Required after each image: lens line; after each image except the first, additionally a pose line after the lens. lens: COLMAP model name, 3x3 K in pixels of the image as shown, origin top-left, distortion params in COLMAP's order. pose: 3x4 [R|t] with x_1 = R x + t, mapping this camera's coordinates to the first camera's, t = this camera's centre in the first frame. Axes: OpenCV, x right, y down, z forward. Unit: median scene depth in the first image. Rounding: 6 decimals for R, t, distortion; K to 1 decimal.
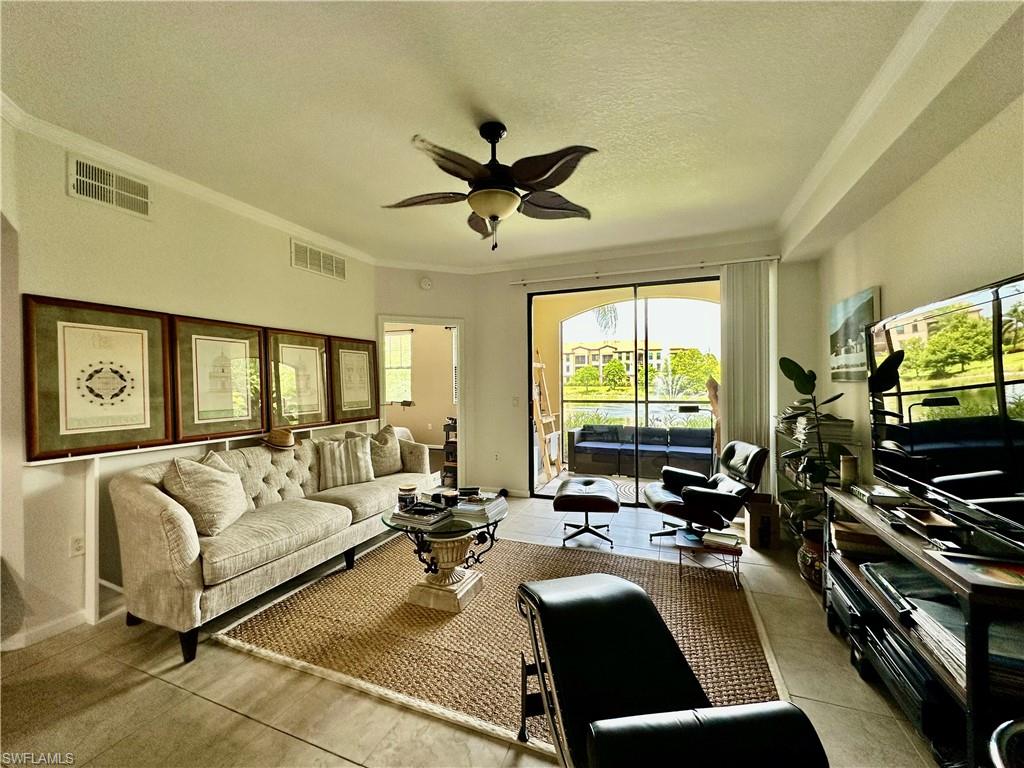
lens RADIAL K [[407.5, 0, 513.9], [0, 407.5, 384.5], [0, 0, 1]] dist [-0.002151, -0.000107]
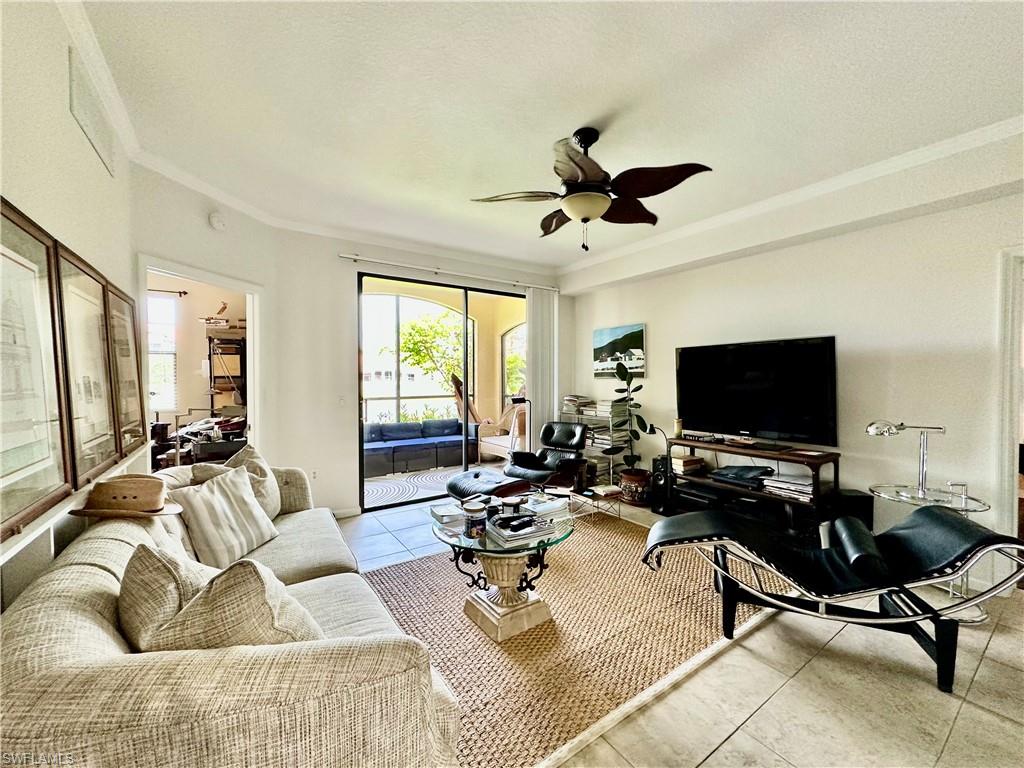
lens RADIAL K [[407.5, 0, 512.5], [0, 407.5, 383.7], [0, 0, 1]] dist [-0.002151, -0.000107]
pose [[0.561169, -0.004956, 0.827686, -0.669757], [0.001766, 0.999987, 0.004790, 0.004499], [-0.827699, -0.001226, 0.561171, 0.370791]]
